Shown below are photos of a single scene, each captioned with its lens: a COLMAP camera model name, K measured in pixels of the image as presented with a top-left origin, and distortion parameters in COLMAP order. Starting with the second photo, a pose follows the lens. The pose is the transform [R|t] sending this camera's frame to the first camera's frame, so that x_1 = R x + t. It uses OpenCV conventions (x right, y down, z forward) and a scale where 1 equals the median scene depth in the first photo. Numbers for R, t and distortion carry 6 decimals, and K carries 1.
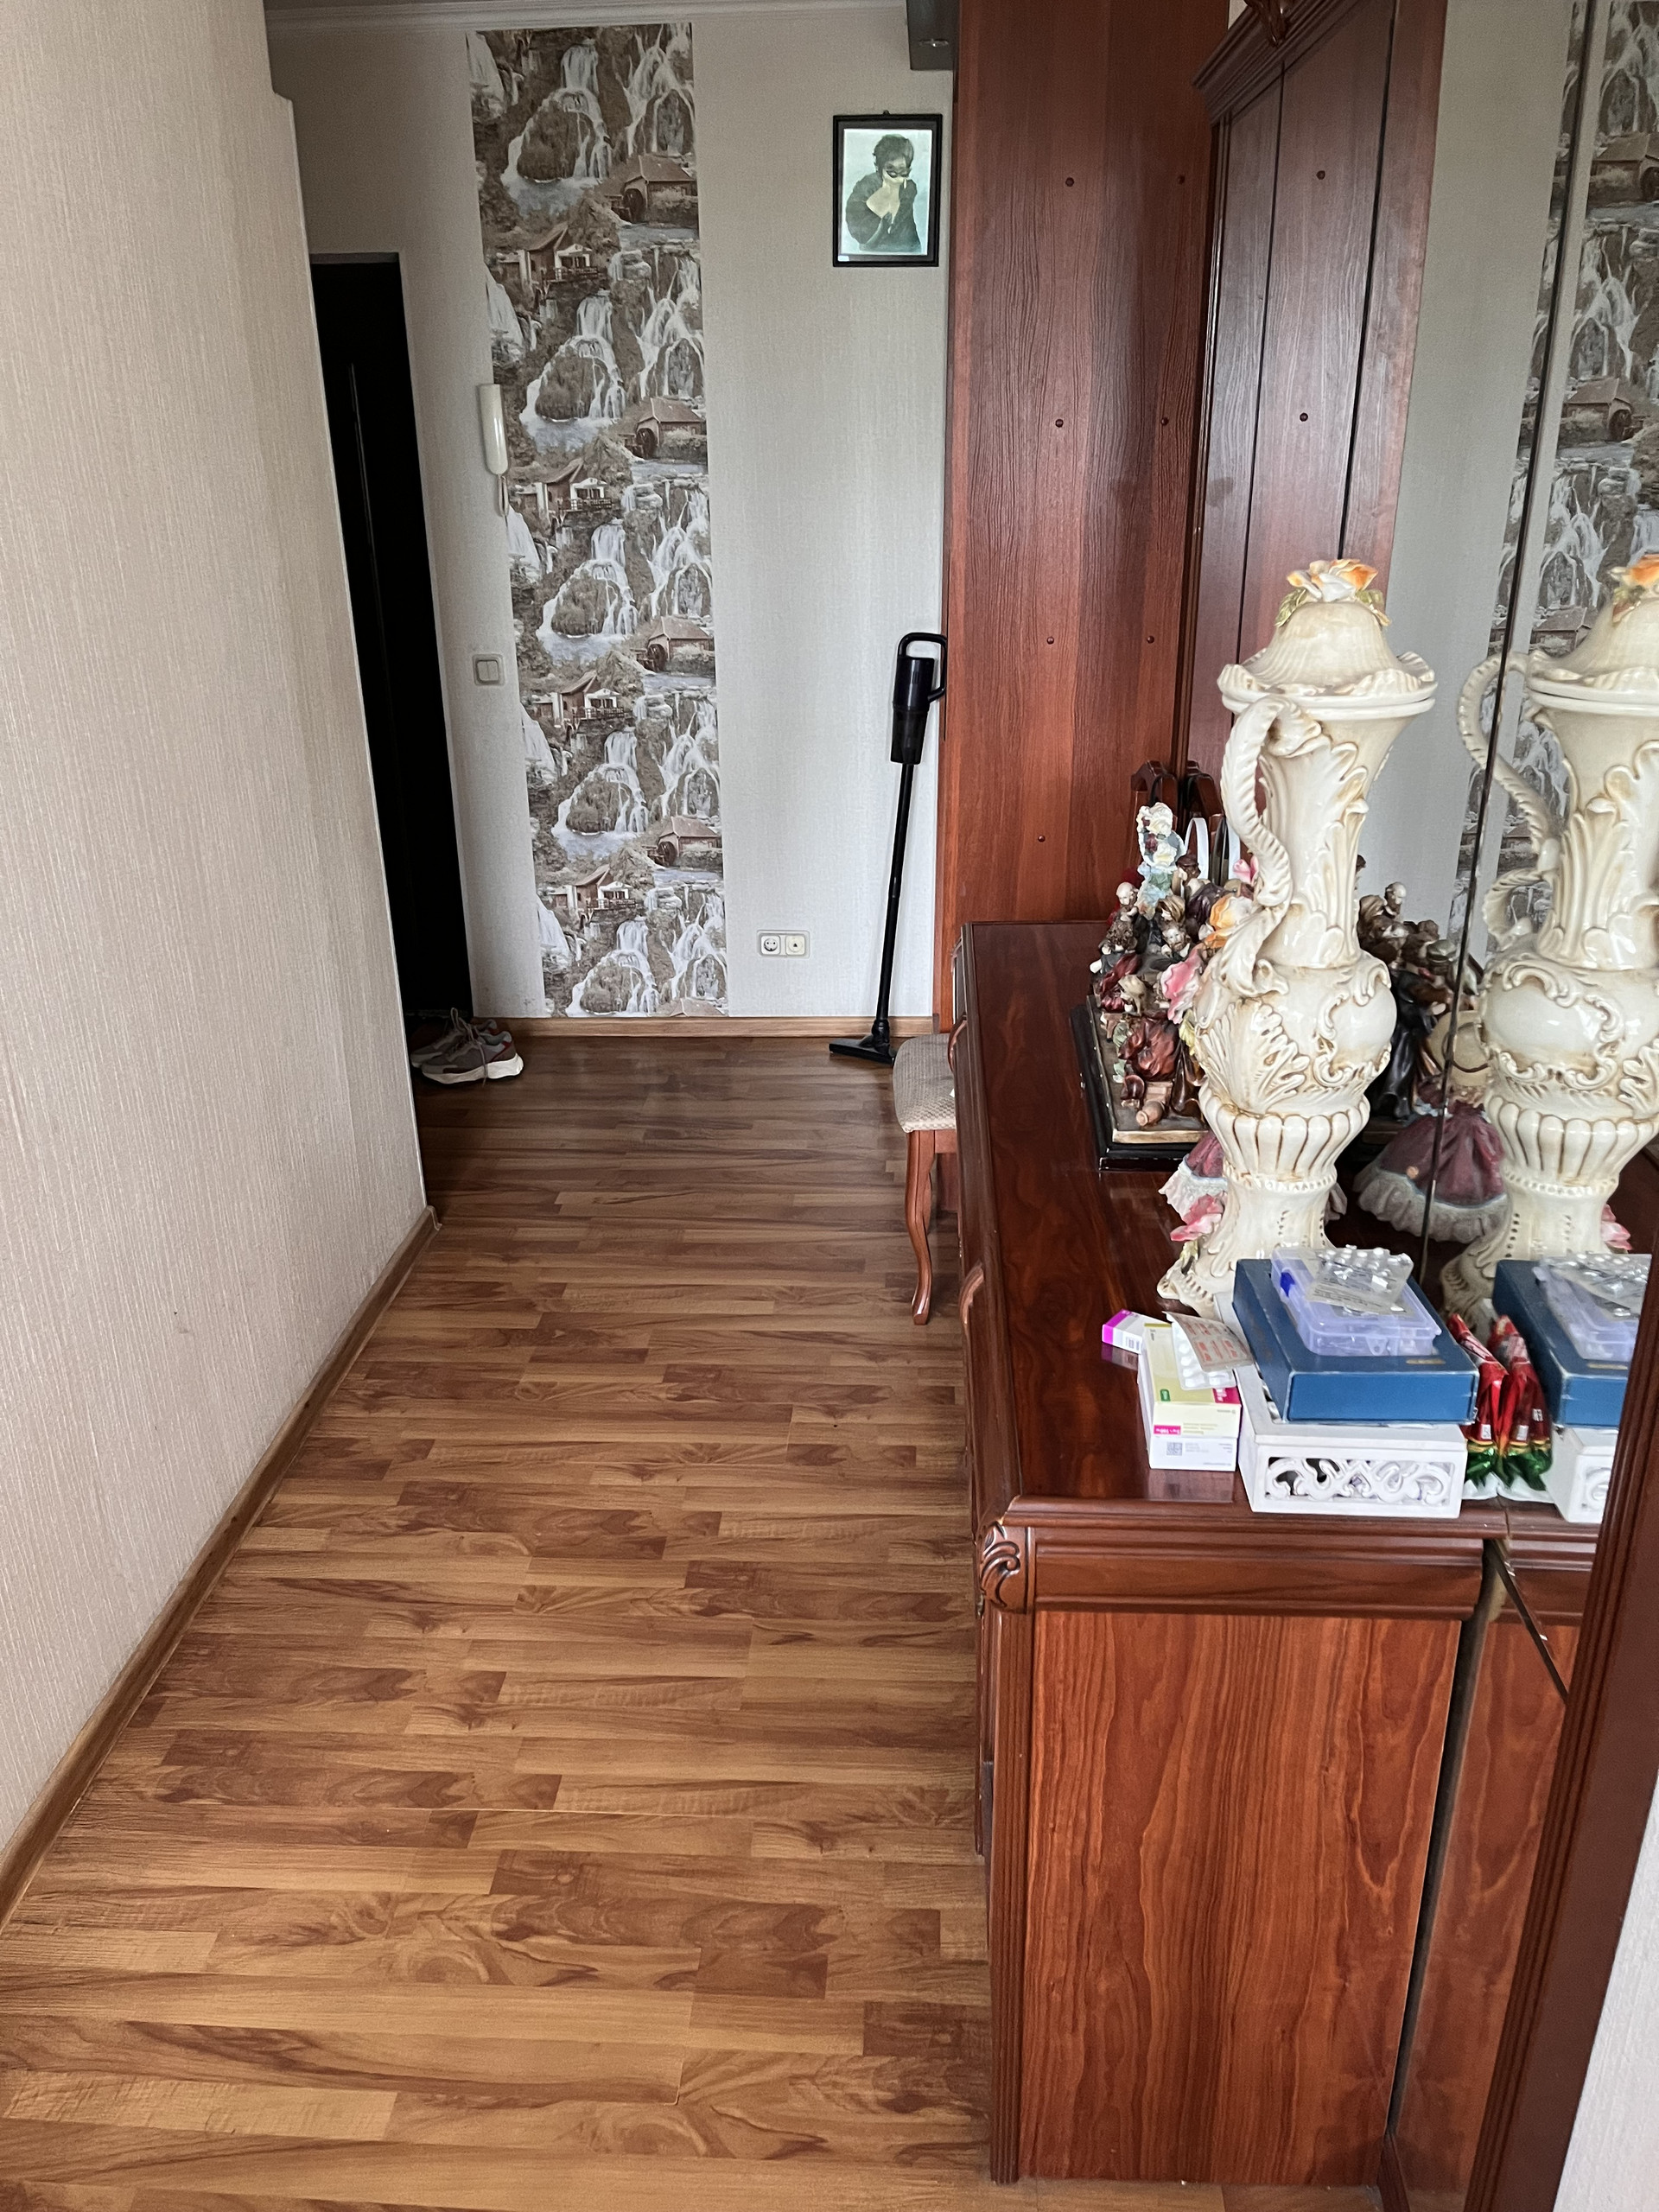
lens RADIAL K [[1669.8, 0, 821.9], [0, 1669.8, 1104.6], [0, 0, 1]] dist [0.045341, -0.043792]
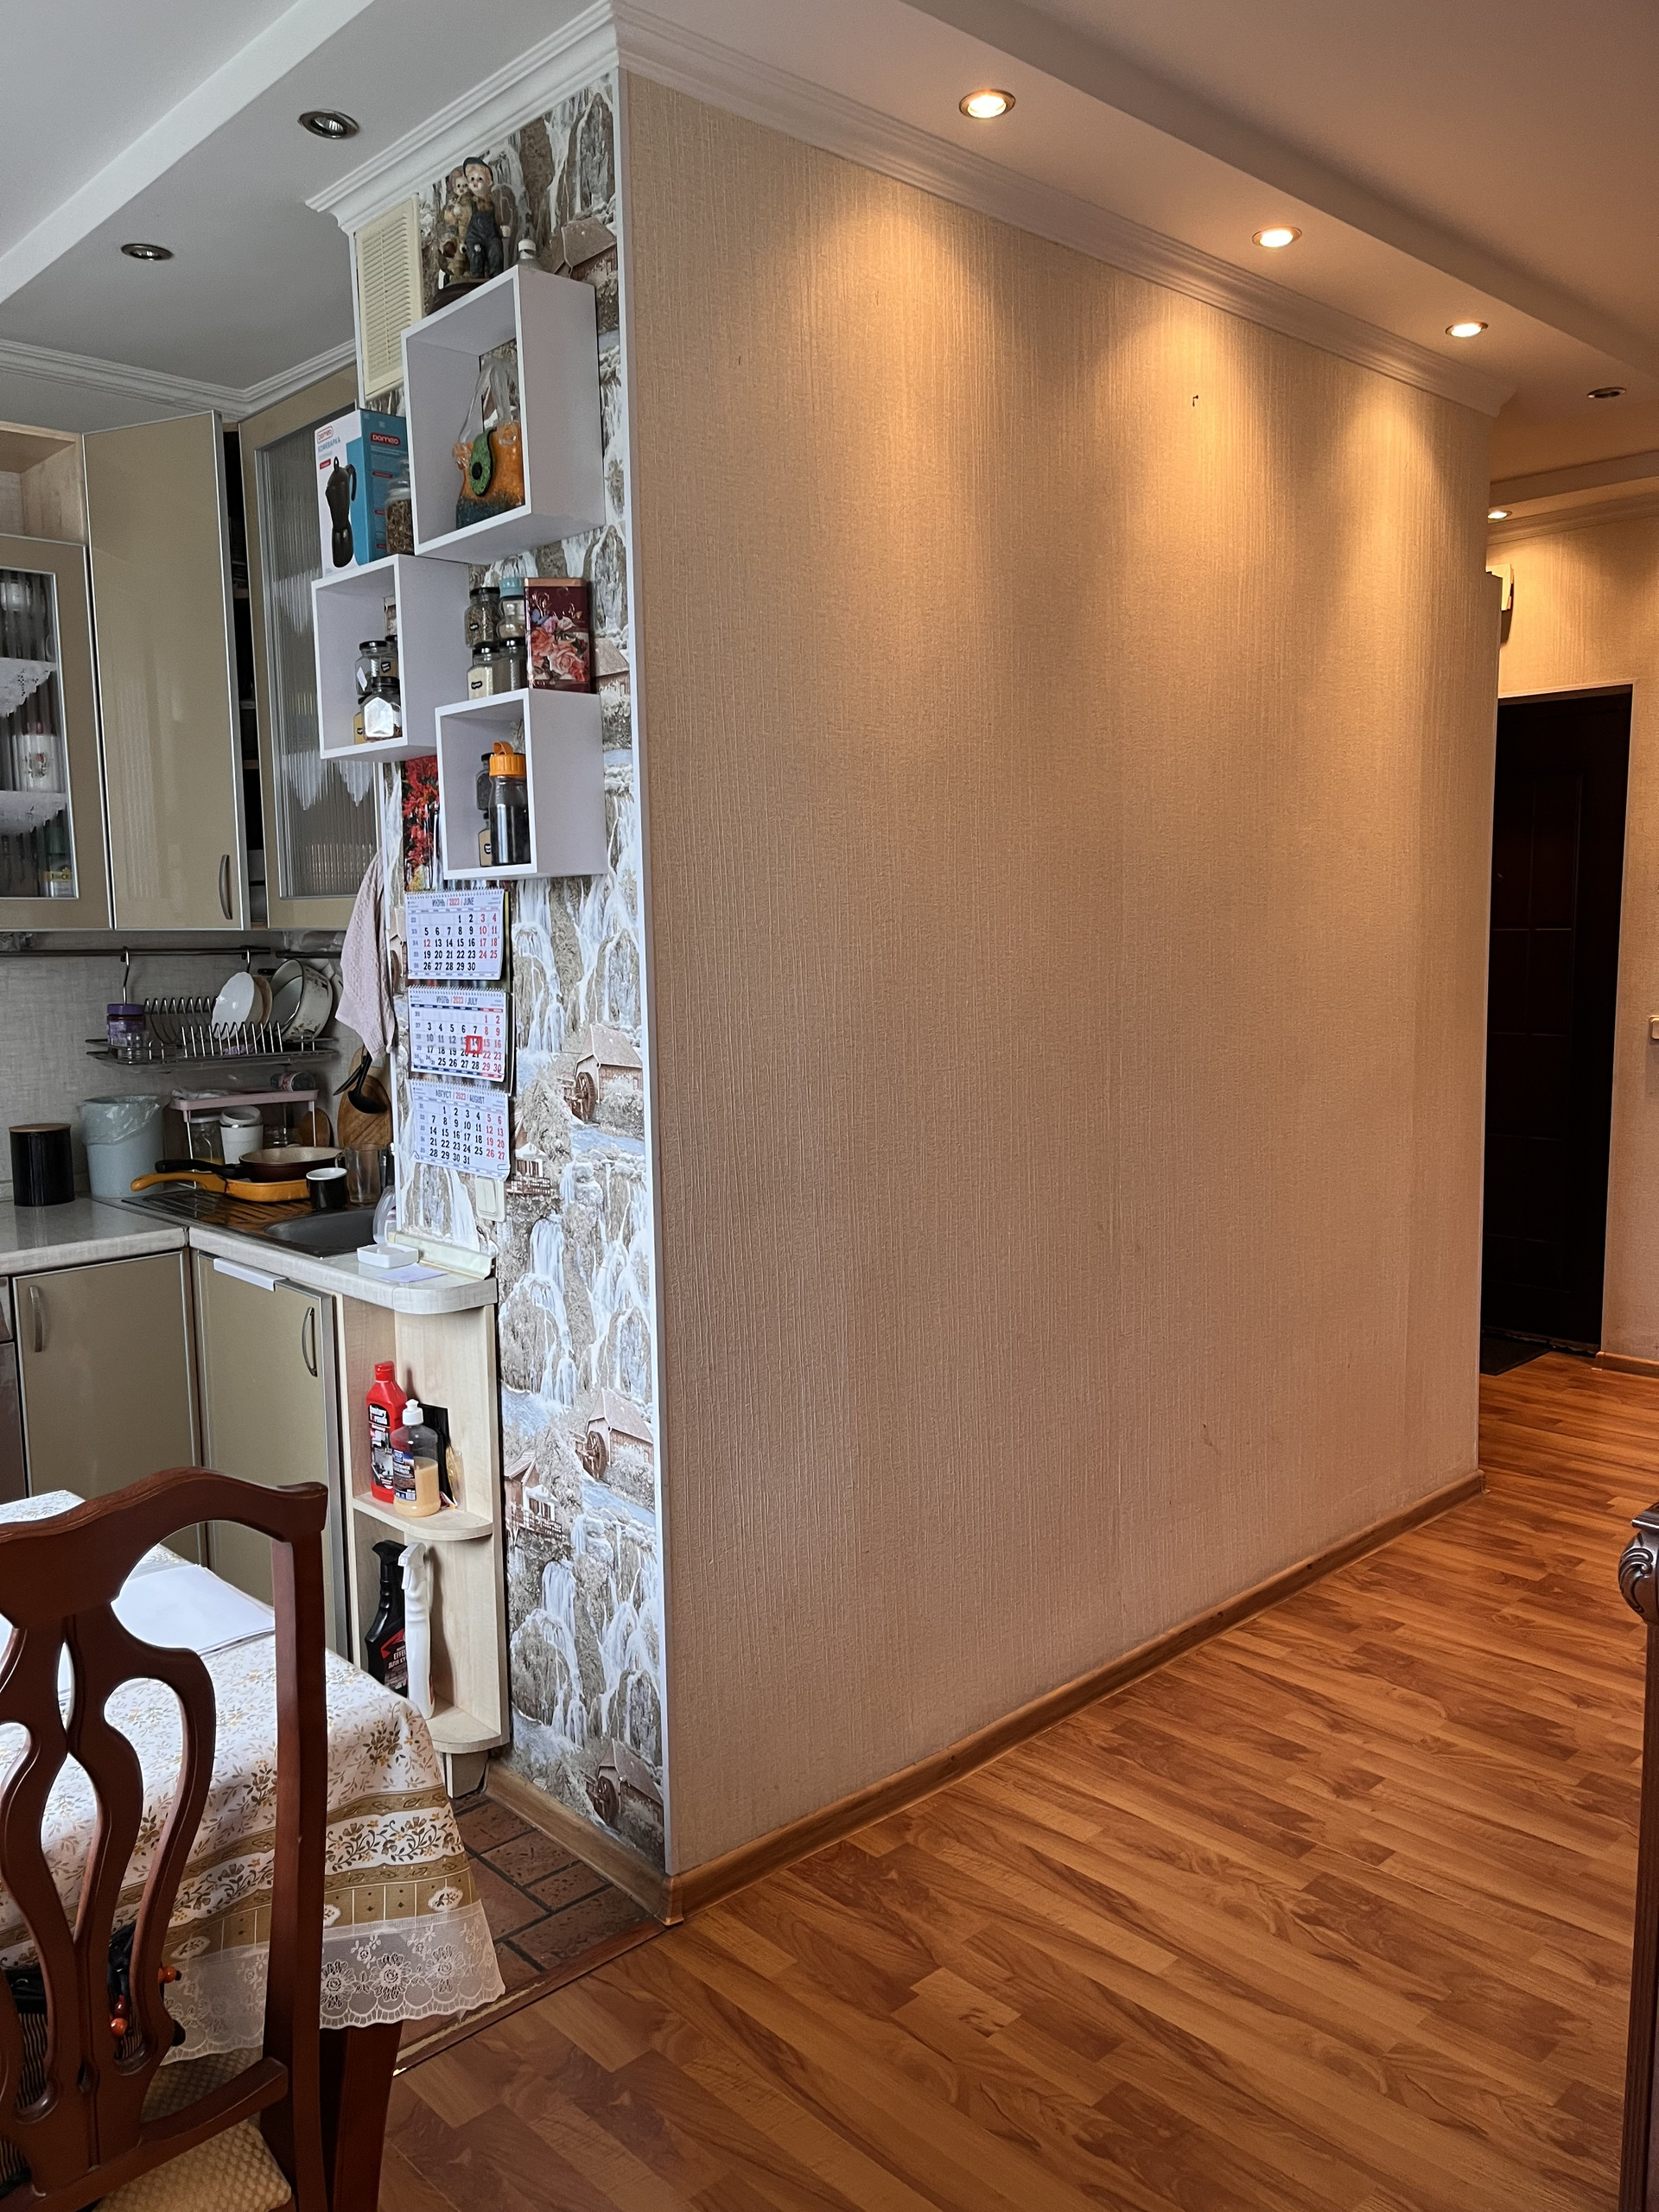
lens RADIAL K [[1669.8, 0, 827.6], [0, 1669.8, 1103.1], [0, 0, 1]] dist [0.045341, -0.043792]
pose [[0.734475, 0.086546, -0.673094, 0.287001], [-0.251426, 0.955956, -0.151438, 0.174116], [0.630342, 0.280461, 0.723886, -0.228674]]
